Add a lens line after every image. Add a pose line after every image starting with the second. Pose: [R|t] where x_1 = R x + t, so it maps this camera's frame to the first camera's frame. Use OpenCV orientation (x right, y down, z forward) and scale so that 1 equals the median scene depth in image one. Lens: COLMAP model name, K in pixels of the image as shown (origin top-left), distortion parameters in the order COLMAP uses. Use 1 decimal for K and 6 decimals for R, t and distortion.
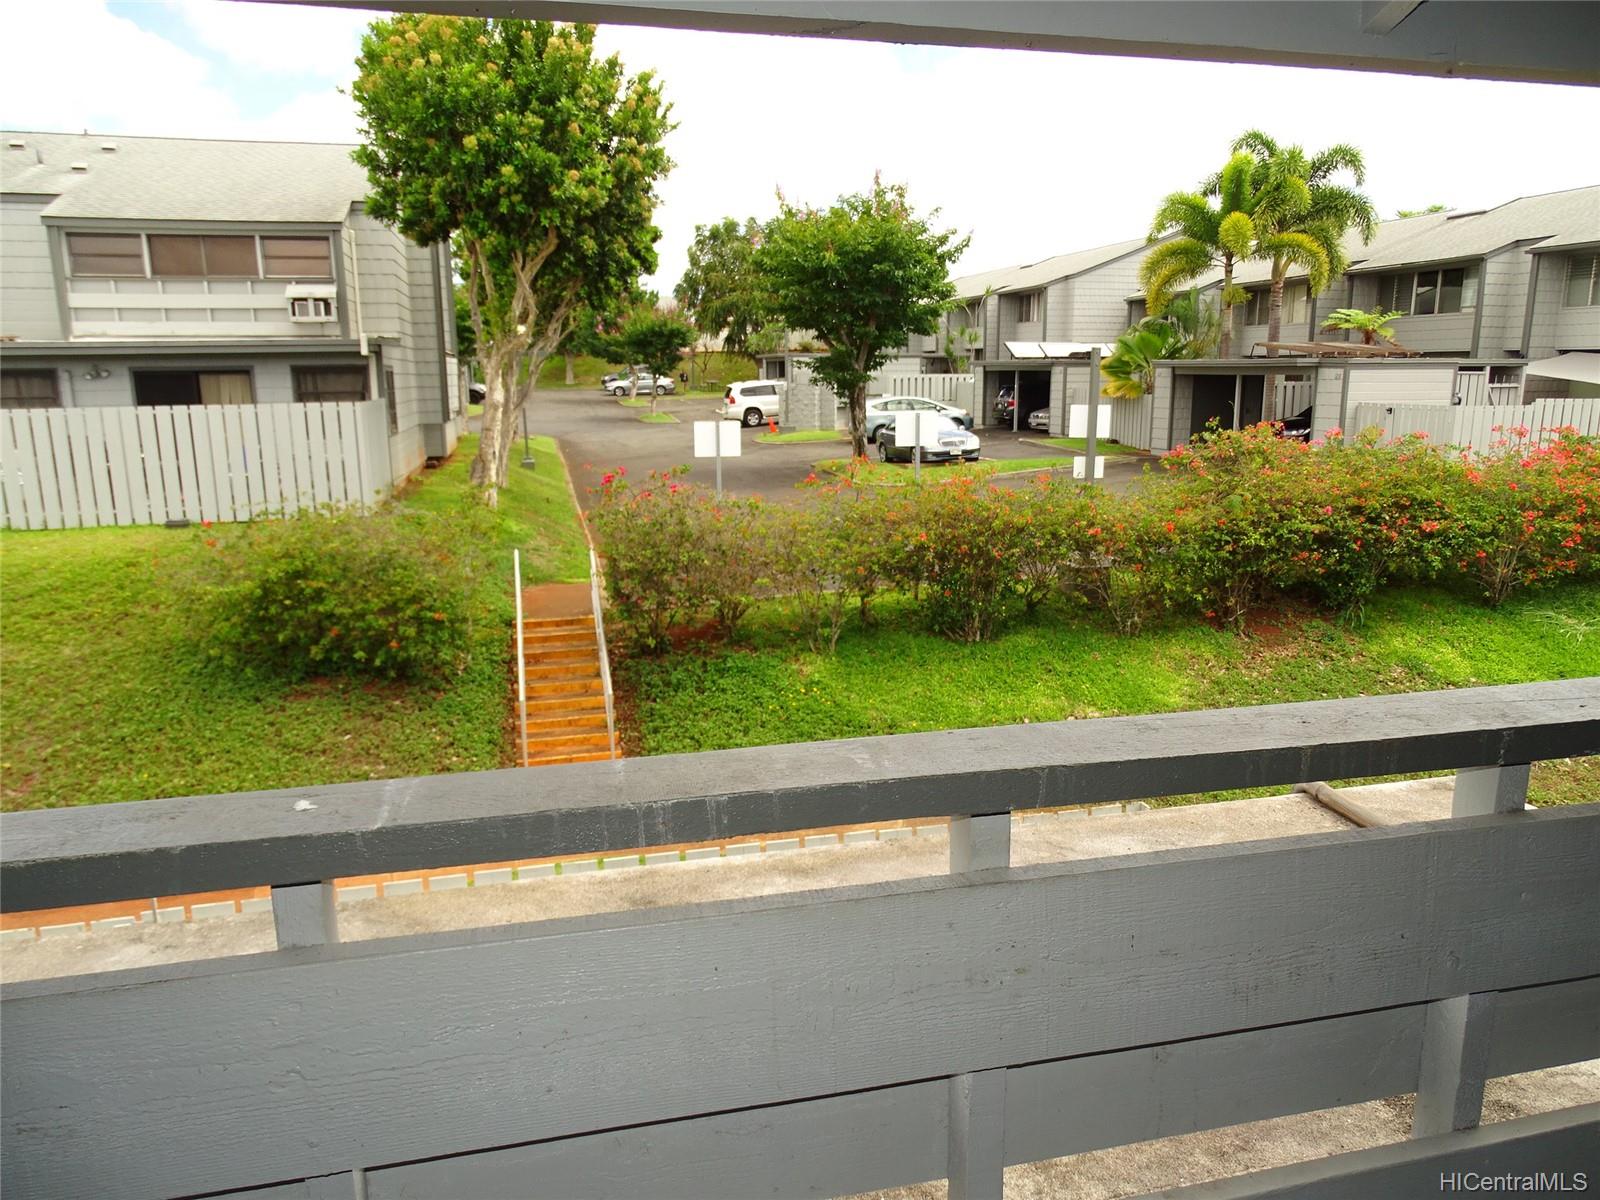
lens RADIAL K [[1143.0, 0, 800.0], [0, 1143.0, 600.0], [0, 0, 1]] dist [0.015801, -0.003355]
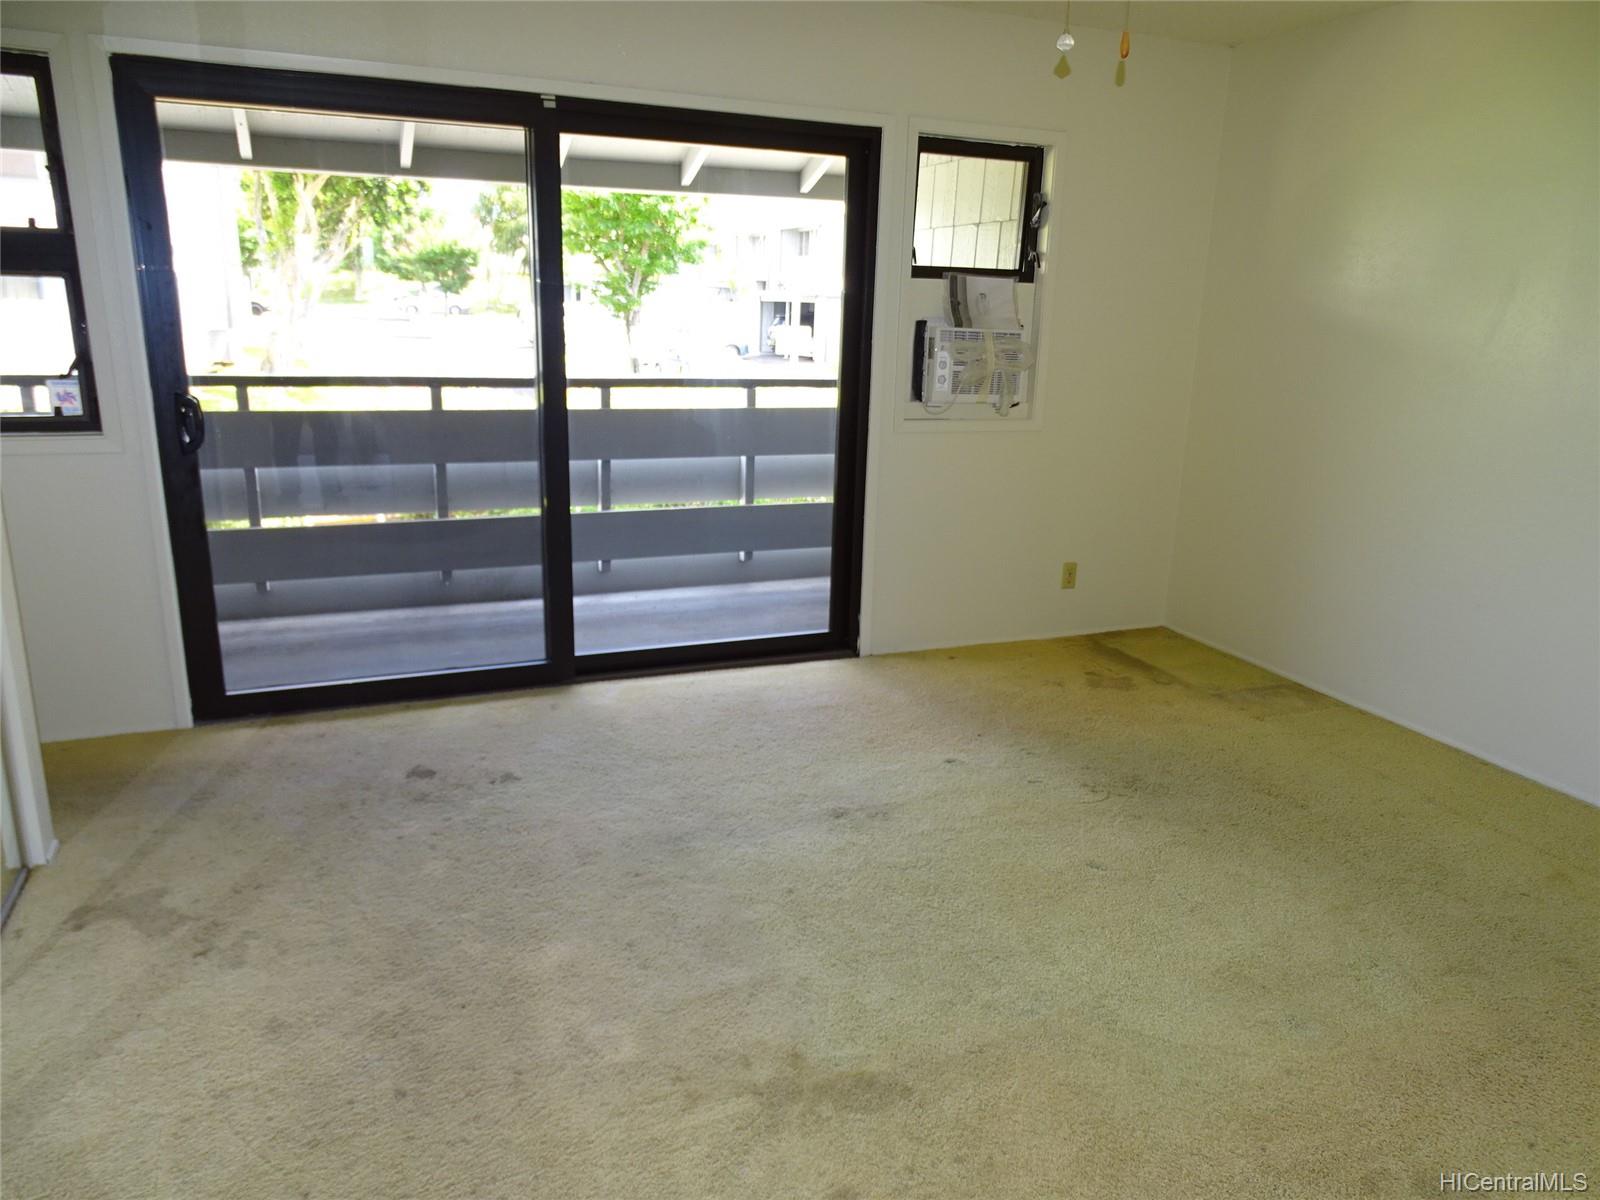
lens RADIAL K [[1143.0, 0, 800.0], [0, 1143.0, 600.0], [0, 0, 1]] dist [0.015801, -0.003355]
pose [[0.986761, -0.005227, 0.162094, 0.030089], [-0.004123, 0.998349, 0.057295, 0.026862], [-0.162126, -0.057204, 0.985111, -0.119463]]
